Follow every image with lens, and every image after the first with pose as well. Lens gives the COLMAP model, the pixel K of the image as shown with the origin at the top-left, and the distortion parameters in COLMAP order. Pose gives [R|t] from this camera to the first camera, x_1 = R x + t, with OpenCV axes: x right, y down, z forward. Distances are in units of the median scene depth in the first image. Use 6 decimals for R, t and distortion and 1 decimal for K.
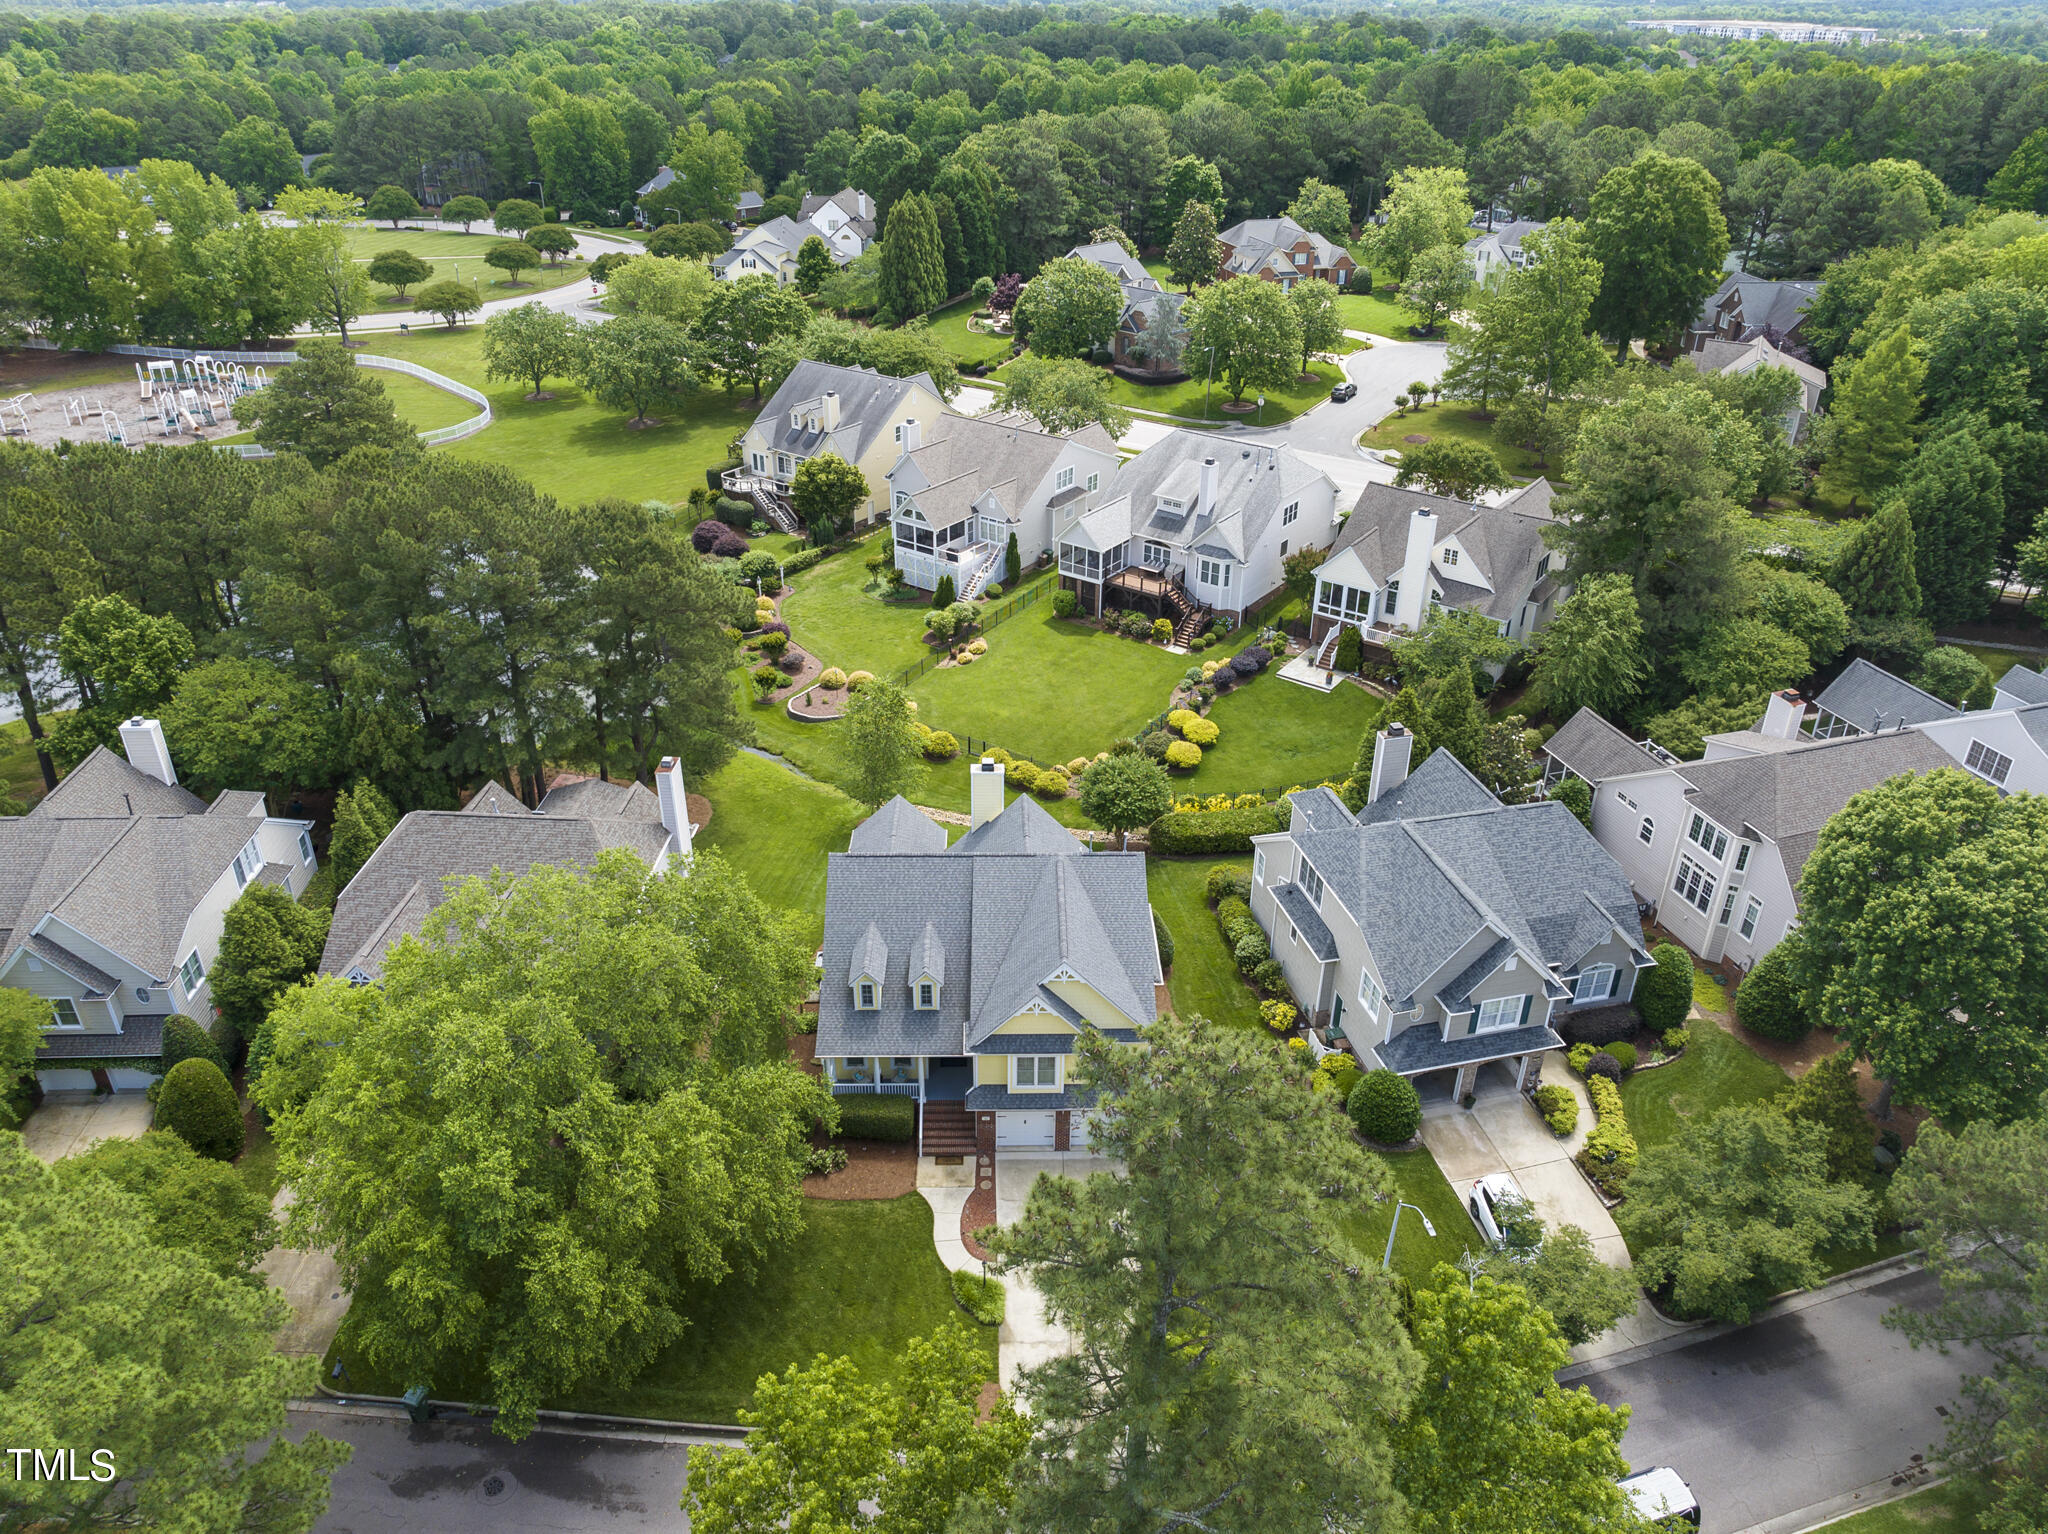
lens RADIAL K [[1438.7, 0, 1024.0], [0, 1438.7, 767.0], [0, 0, 1]] dist [-0.030196, -0.003920]
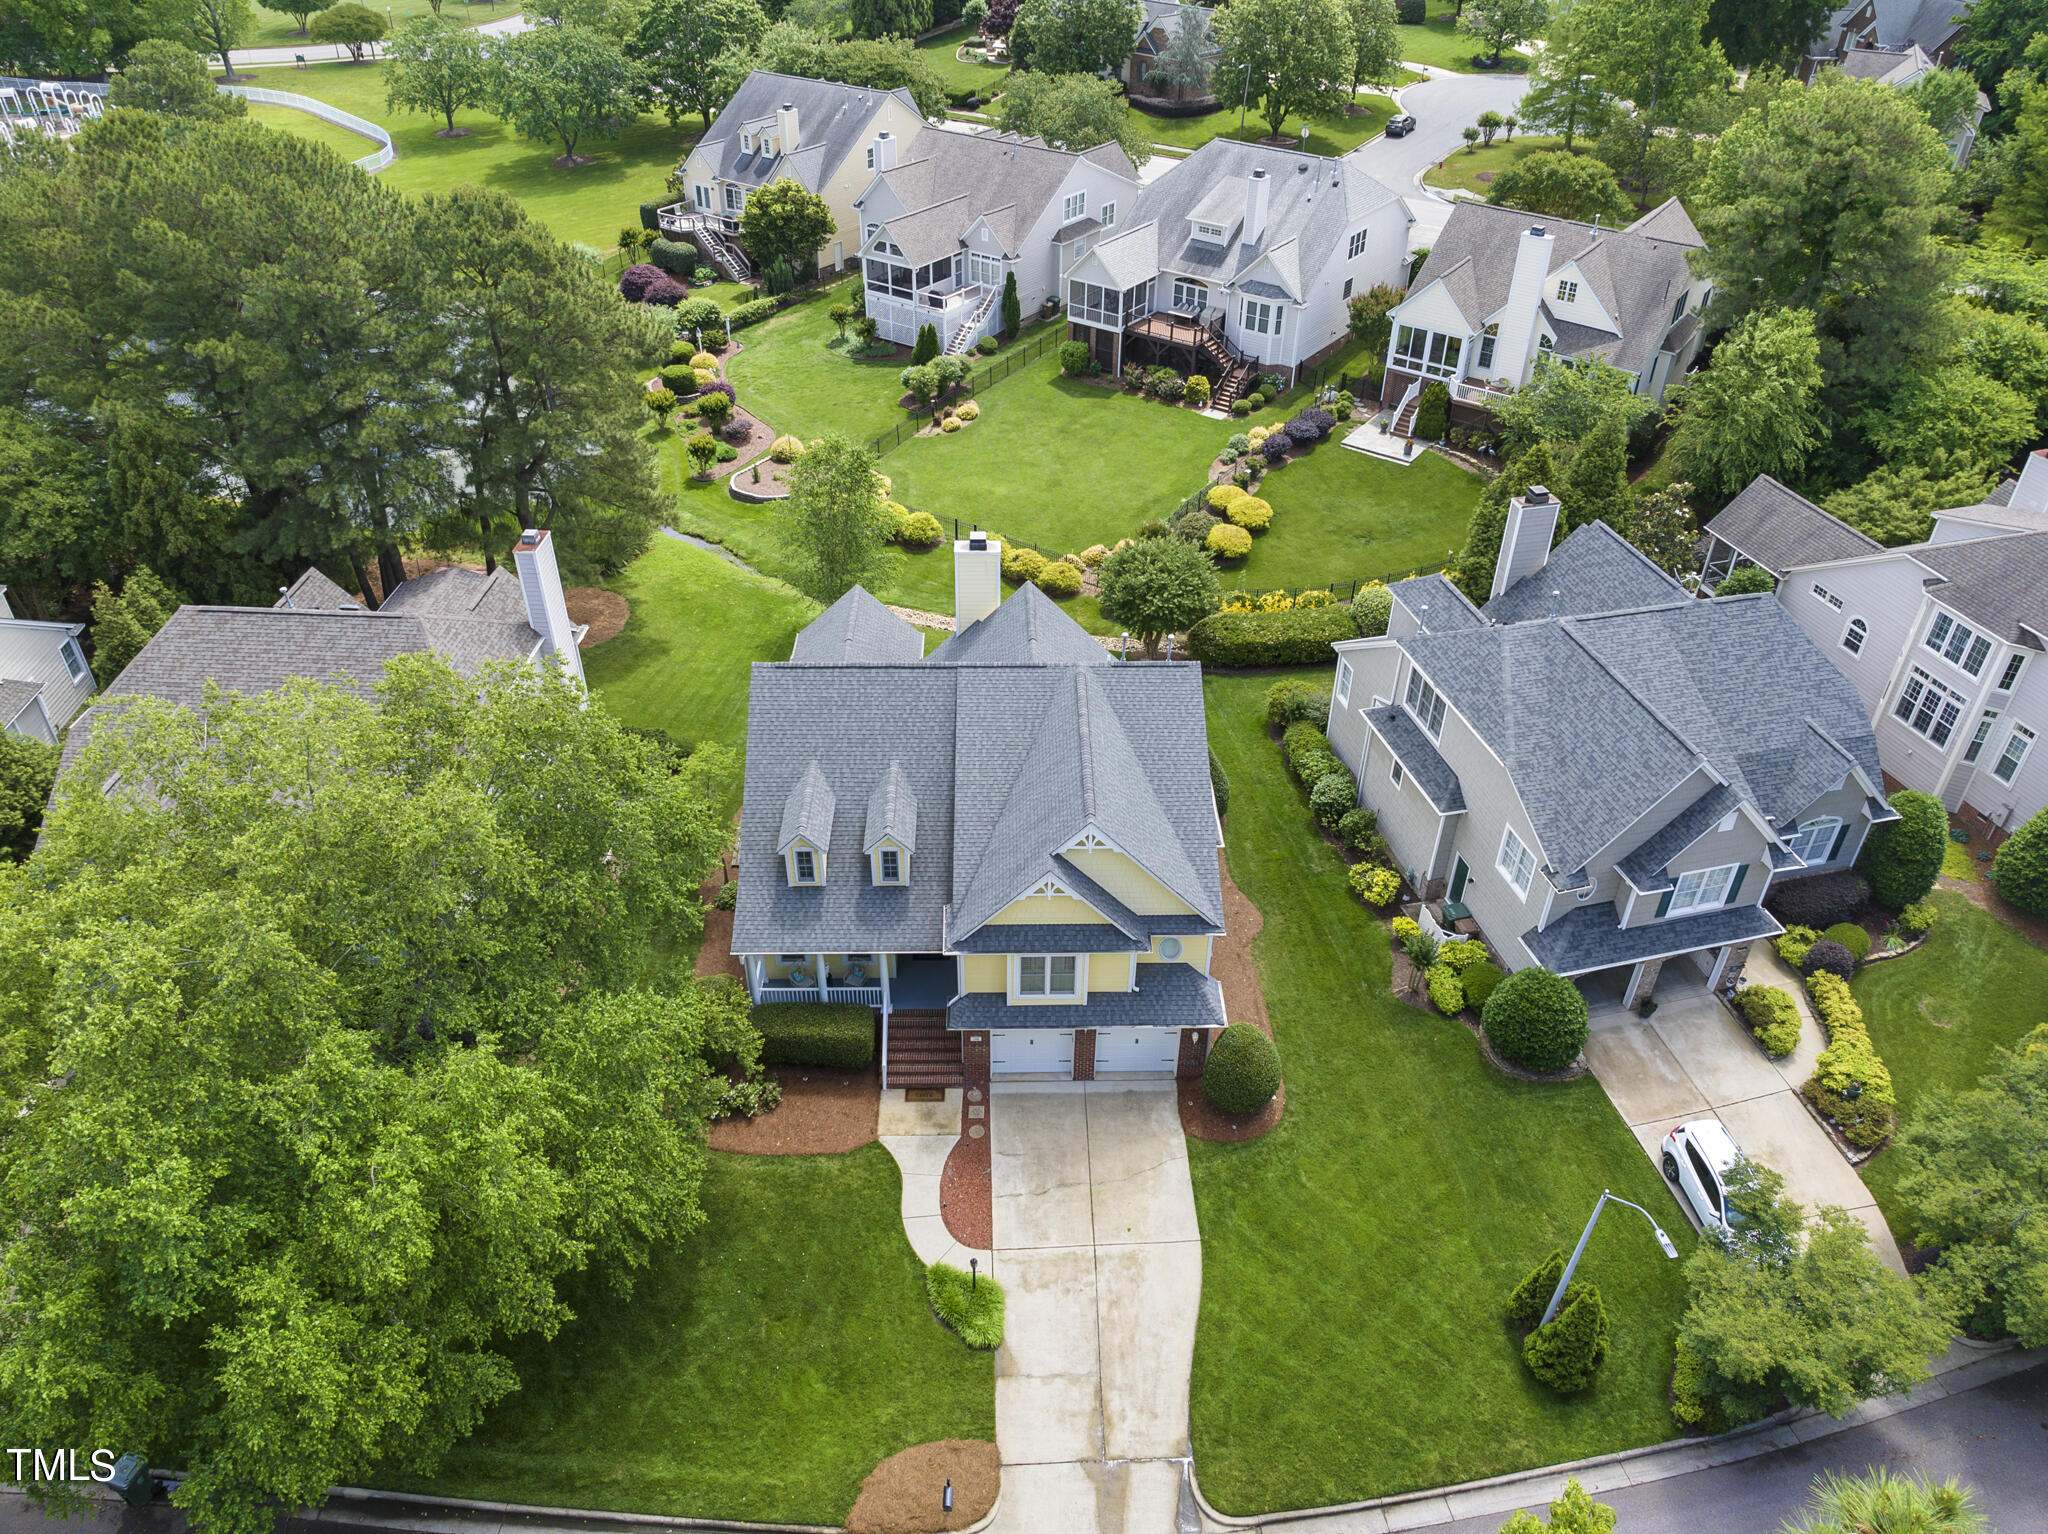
lens RADIAL K [[1438.7, 0, 1024.0], [0, 1438.7, 767.0], [0, 0, 1]] dist [-0.030196, -0.003920]
pose [[0.999996, -0.000330, 0.002634, -0.003407], [-0.000002, 0.992145, 0.125093, 0.016917], [-0.002654, -0.125092, 0.992142, 0.221559]]
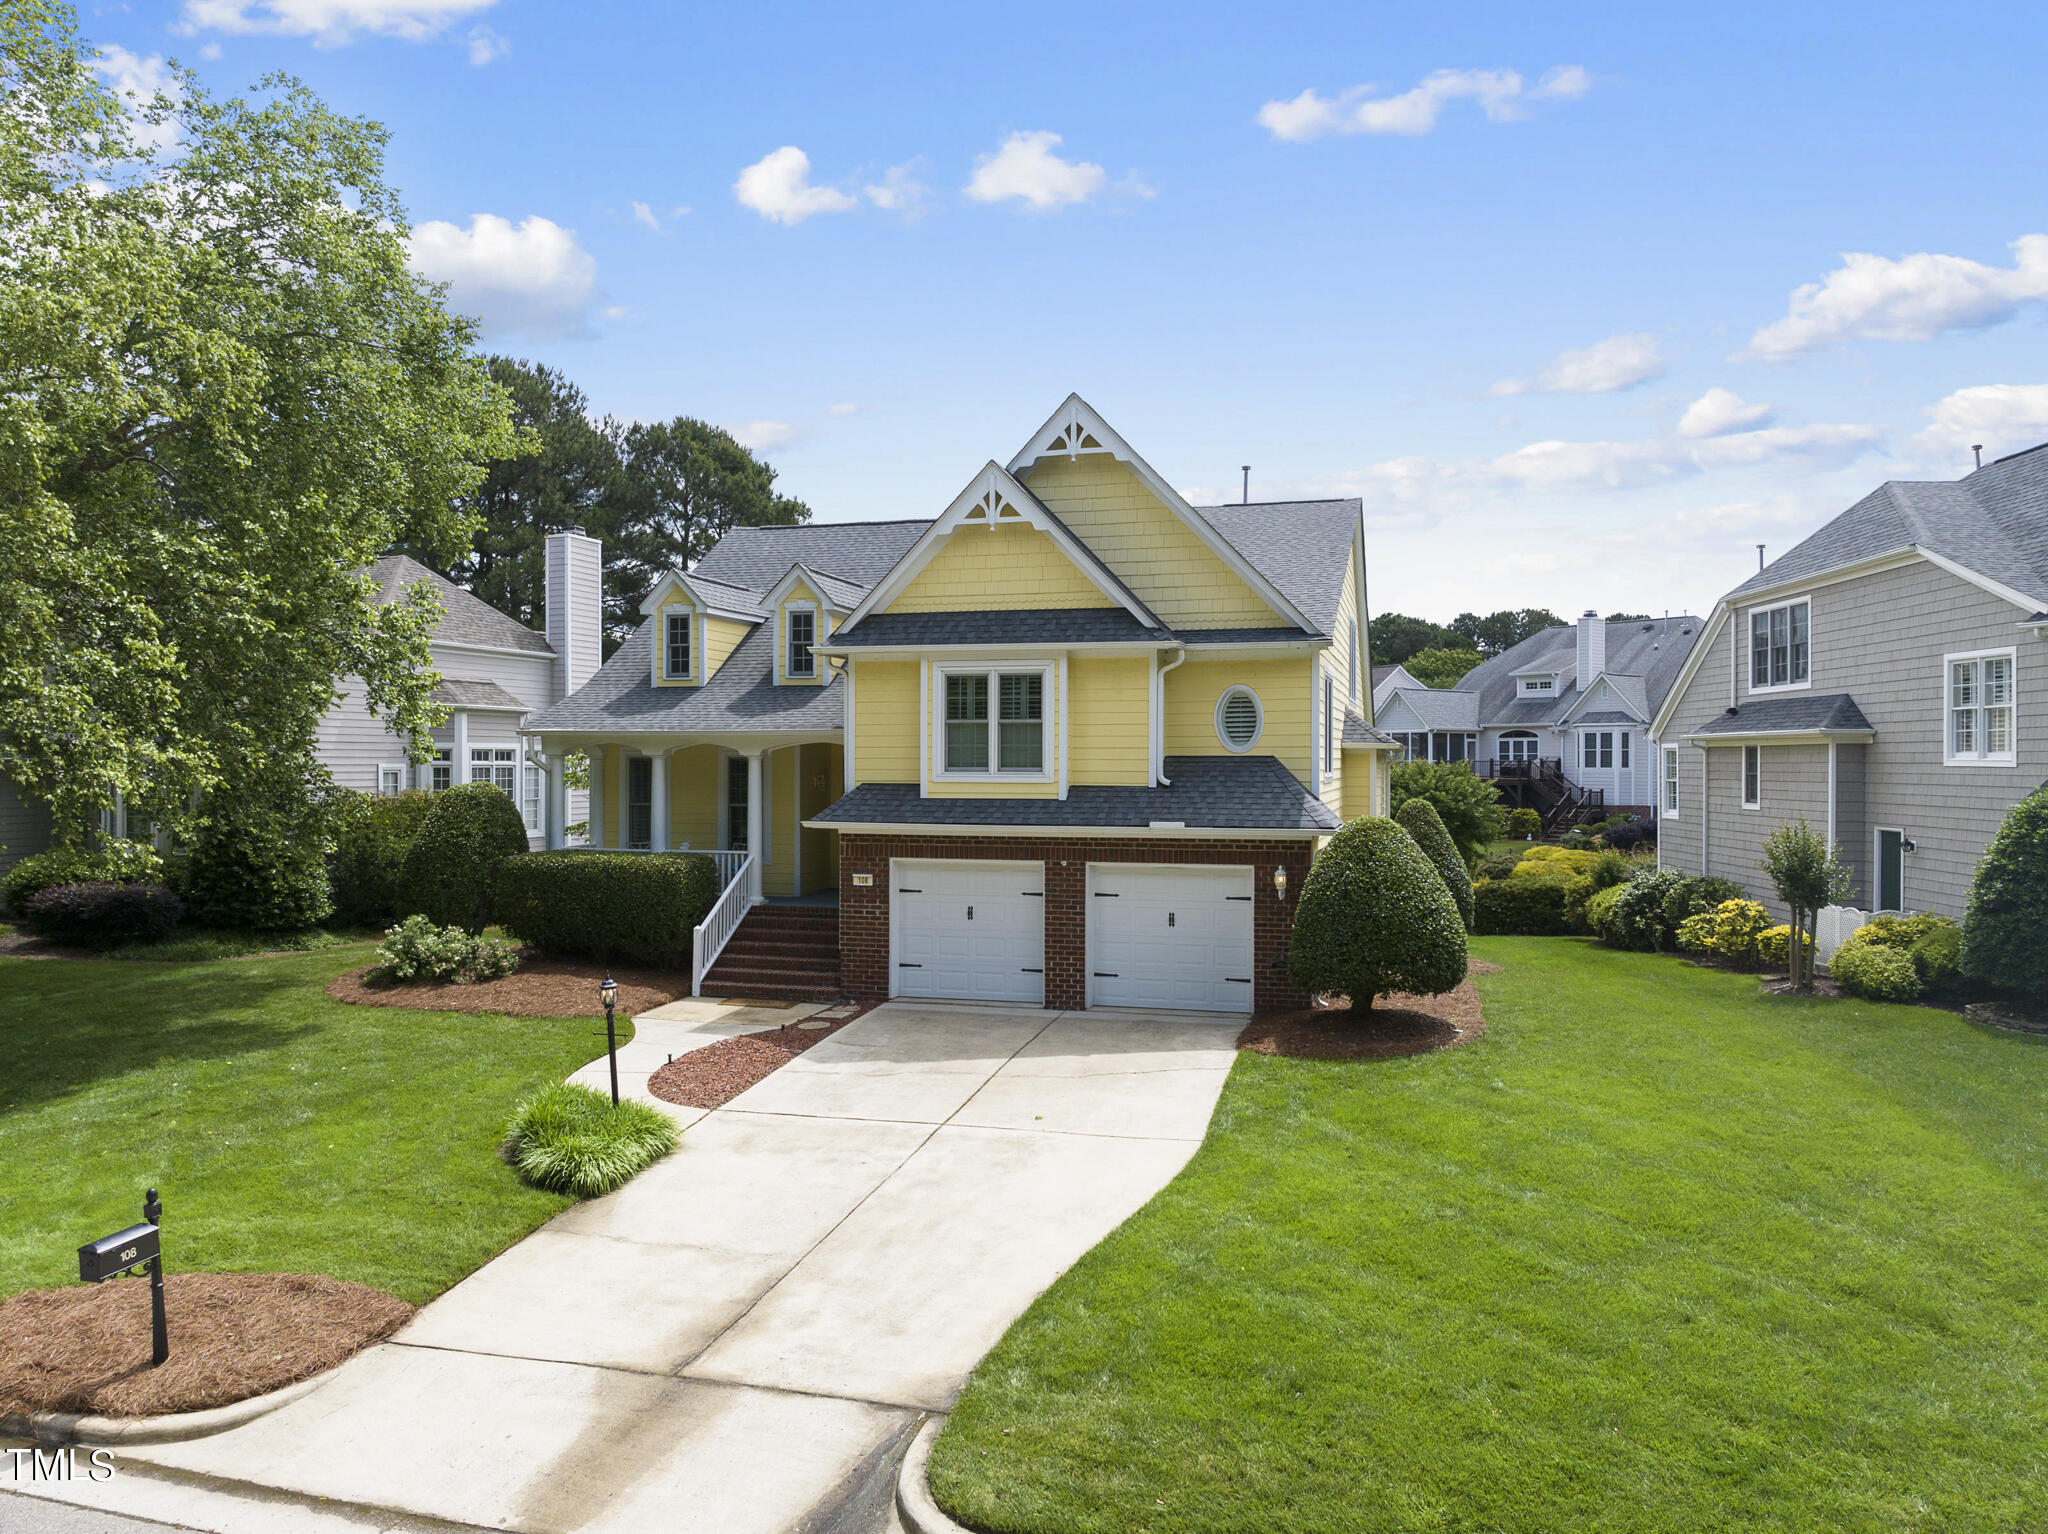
lens RADIAL K [[1438.7, 0, 1024.0], [0, 1438.7, 767.0], [0, 0, 1]] dist [-0.030196, -0.003920]
pose [[0.956723, -0.004212, -0.290971, 0.084978], [-0.137829, 0.874069, -0.465839, 0.270158], [0.256291, 0.485783, 0.835661, 0.478706]]
